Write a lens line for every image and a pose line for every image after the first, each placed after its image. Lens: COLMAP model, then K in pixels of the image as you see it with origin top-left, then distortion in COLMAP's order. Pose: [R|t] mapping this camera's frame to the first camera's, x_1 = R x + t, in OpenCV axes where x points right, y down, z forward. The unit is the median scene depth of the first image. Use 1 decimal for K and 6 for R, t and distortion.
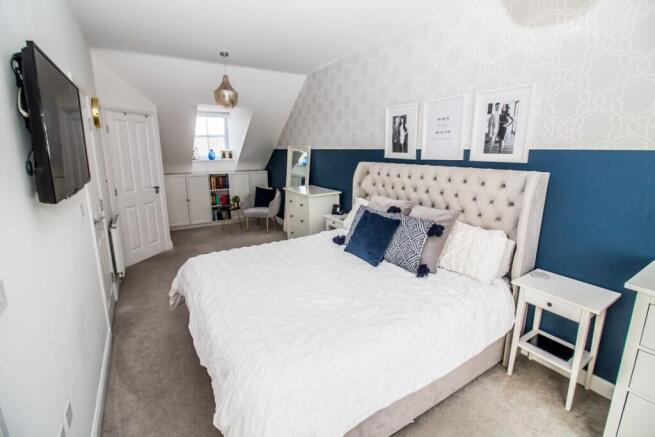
lens RADIAL K [[301.4, 0, 326.9], [0, 301.4, 209.2], [0, 0, 1]] dist [0.000546, -0.000384]
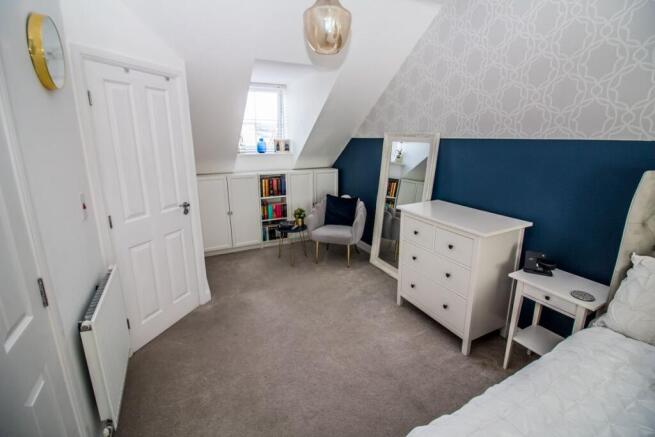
lens RADIAL K [[301.4, 0, 326.9], [0, 301.4, 209.2], [0, 0, 1]] dist [0.000546, -0.000384]
pose [[0.996826, 0.019336, -0.077223, -0.189569], [-0.016340, 0.999096, 0.039233, -0.069912], [0.077912, -0.037846, 0.996242, 0.337595]]
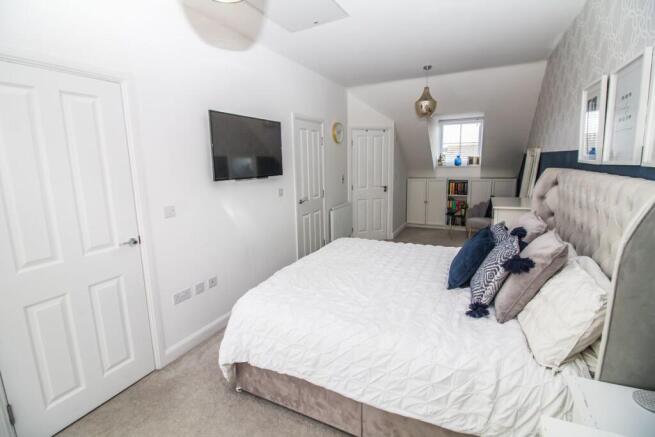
lens RADIAL K [[301.4, 0, 326.9], [0, 301.4, 209.2], [0, 0, 1]] dist [0.000546, -0.000384]
pose [[0.529538, 0.127436, -0.838659, 0.280743], [-0.147794, 0.987391, 0.056718, -0.012469], [0.835312, 0.093914, 0.541695, 0.100266]]
